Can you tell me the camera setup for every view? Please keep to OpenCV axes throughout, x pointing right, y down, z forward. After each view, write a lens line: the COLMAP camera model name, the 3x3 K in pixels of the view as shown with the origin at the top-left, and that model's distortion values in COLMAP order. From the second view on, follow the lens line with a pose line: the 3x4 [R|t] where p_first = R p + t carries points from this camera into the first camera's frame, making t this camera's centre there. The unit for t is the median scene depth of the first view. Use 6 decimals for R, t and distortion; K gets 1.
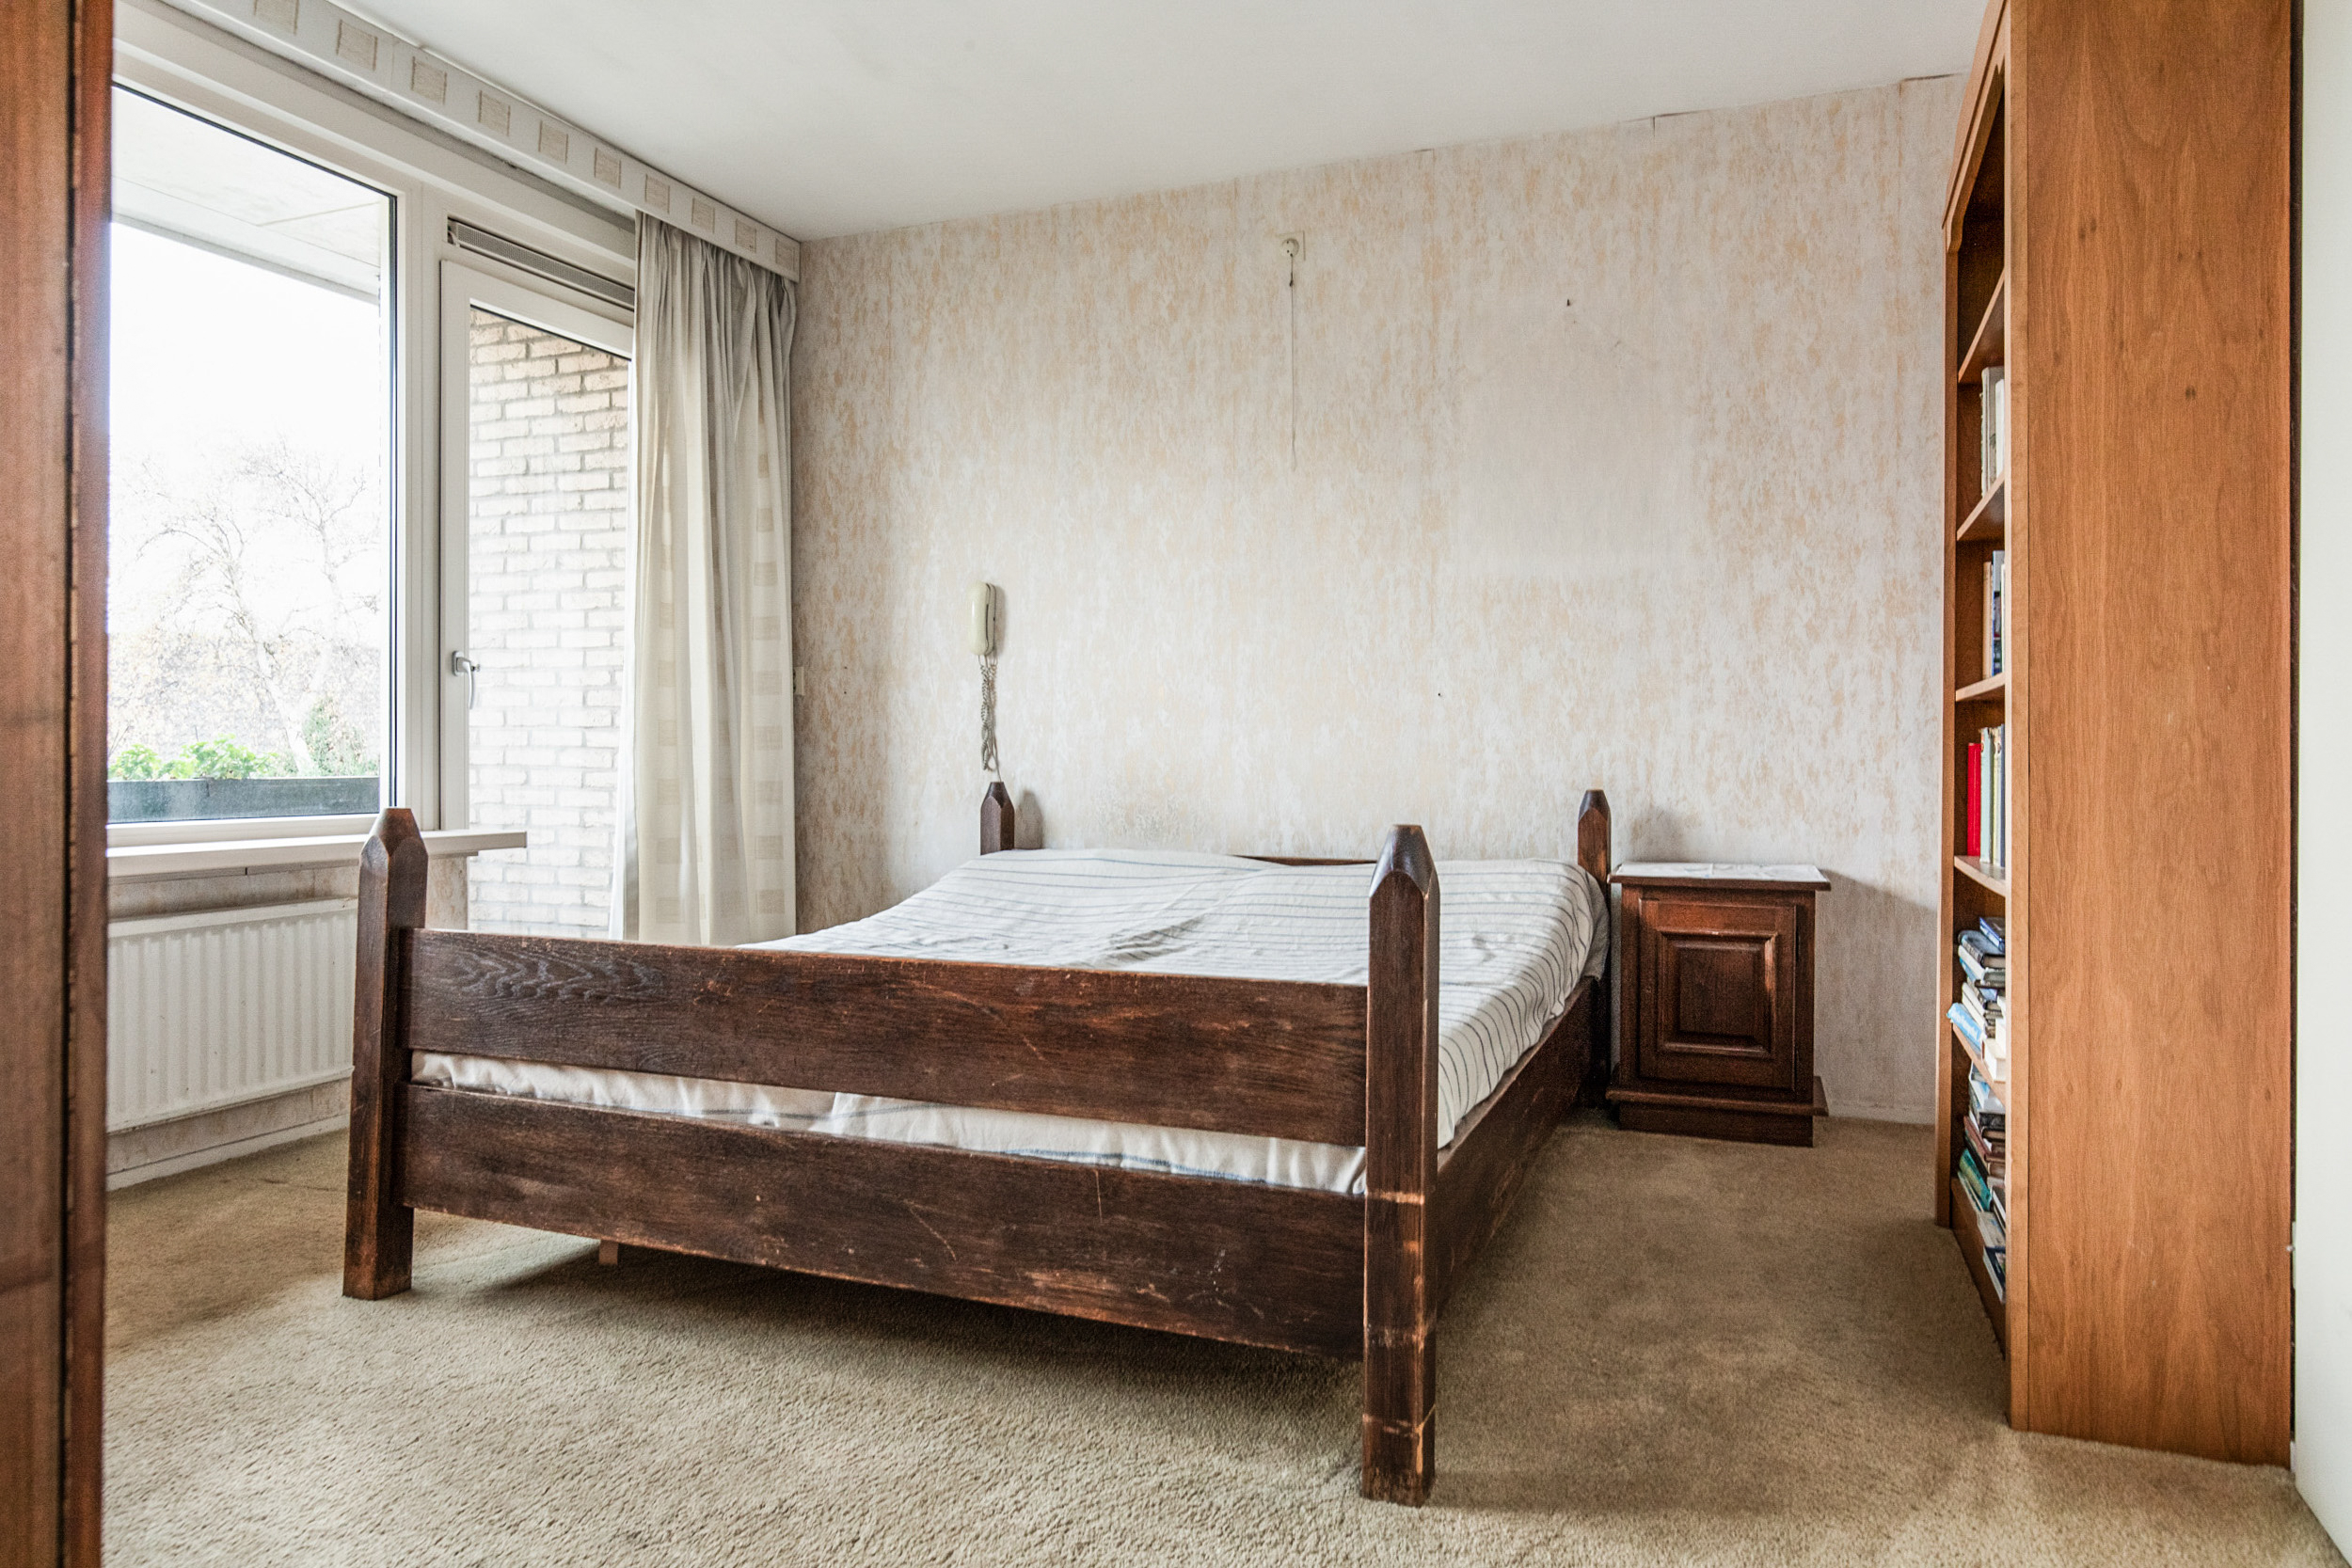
lens RADIAL K [[1490.1, 0, 1172.7], [0, 1490.1, 753.2], [0, 0, 1]] dist [-0.003685, -0.001131]
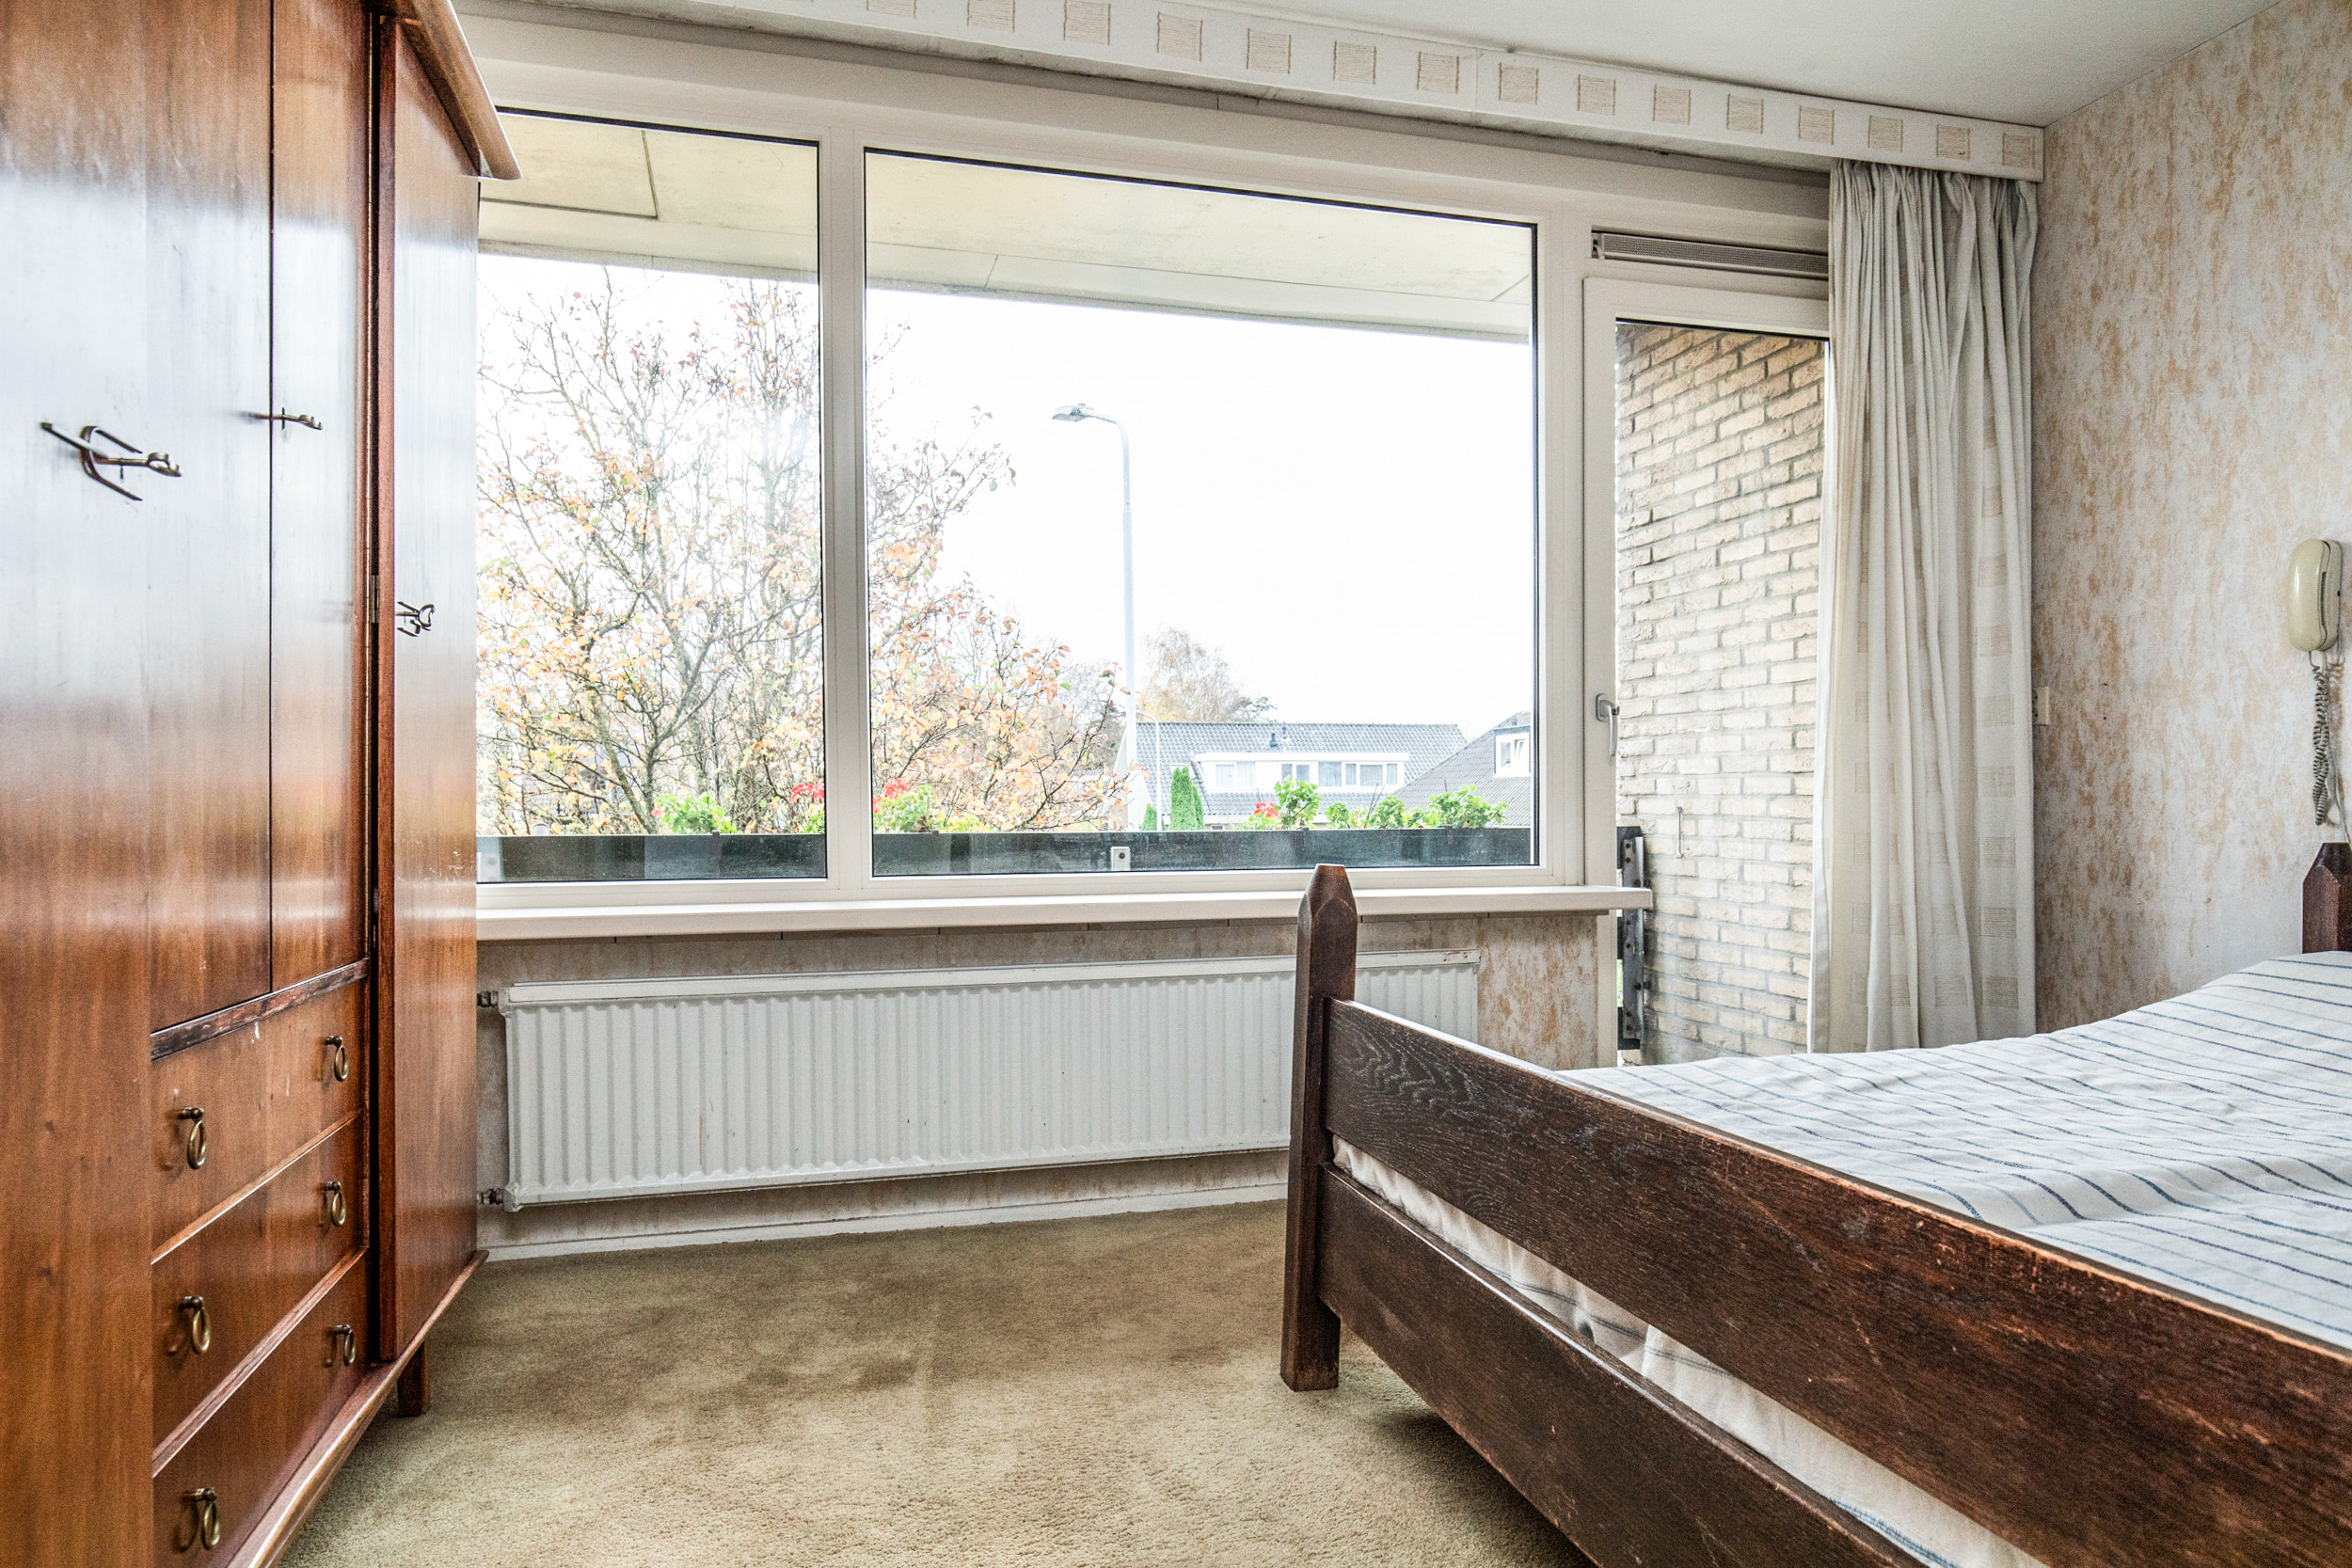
lens RADIAL K [[1471.0, 0, 1179.9], [0, 1471.0, 821.4], [0, 0, 1]] dist [-0.000169, 0.001276]
pose [[0.614637, 0.005392, -0.788792, 0.073681], [0.005852, 0.999918, 0.011395, -0.000574], [0.788788, -0.011620, 0.614555, 0.191898]]
